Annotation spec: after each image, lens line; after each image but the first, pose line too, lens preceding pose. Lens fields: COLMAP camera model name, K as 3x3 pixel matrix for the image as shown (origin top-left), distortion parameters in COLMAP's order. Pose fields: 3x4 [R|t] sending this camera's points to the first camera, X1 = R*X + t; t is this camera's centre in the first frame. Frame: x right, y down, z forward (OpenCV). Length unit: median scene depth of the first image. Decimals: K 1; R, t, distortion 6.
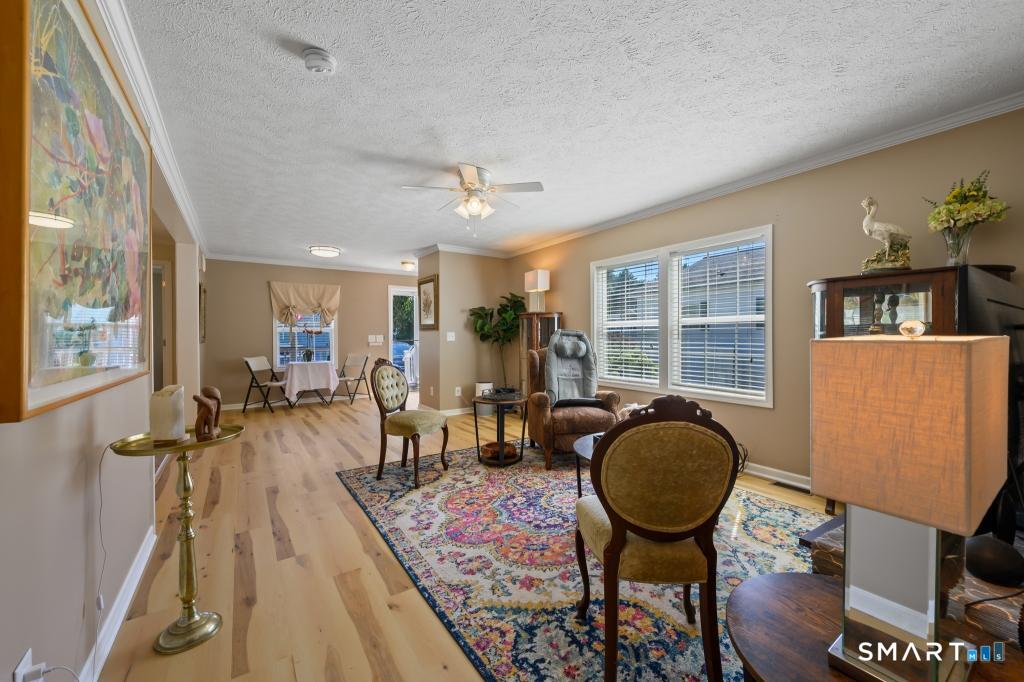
lens RADIAL K [[410.6, 0, 508.5], [0, 410.6, 340.6], [0, 0, 1]] dist [0.005193, -0.001458]
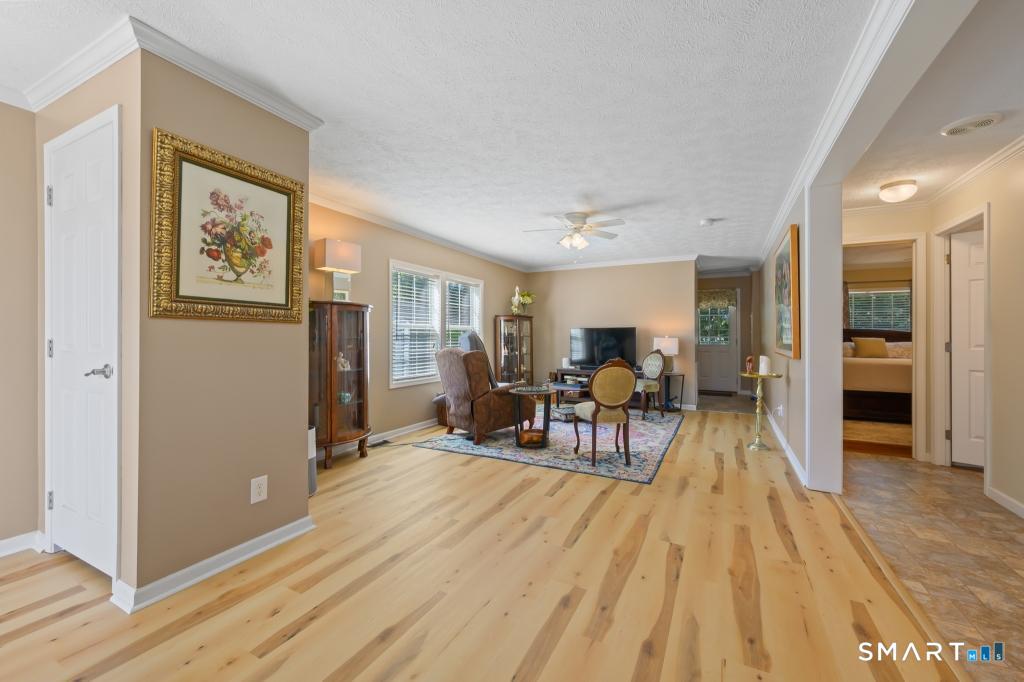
lens RADIAL K [[410.6, 0, 518.4], [0, 410.6, 335.0], [0, 0, 1]] dist [0.005193, -0.001458]
pose [[-0.502850, 0.005256, 0.864358, -1.193716], [0.007812, 0.999968, -0.001536, -0.019106], [-0.864338, 0.005980, -0.502875, 1.912807]]
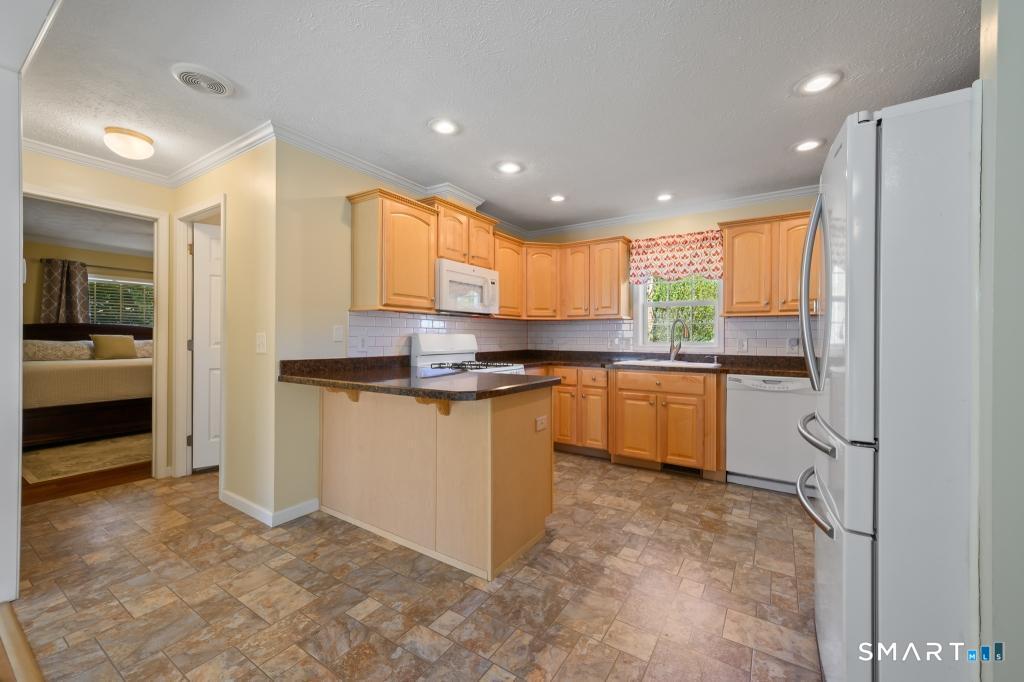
lens RADIAL K [[410.6, 0, 515.4], [0, 410.6, 337.5], [0, 0, 1]] dist [0.005193, -0.001458]
pose [[-0.918930, -0.000109, -0.394421, -1.128555], [-0.005522, 0.999906, 0.012588, -0.011946], [0.394382, 0.013745, -0.918844, 1.427527]]
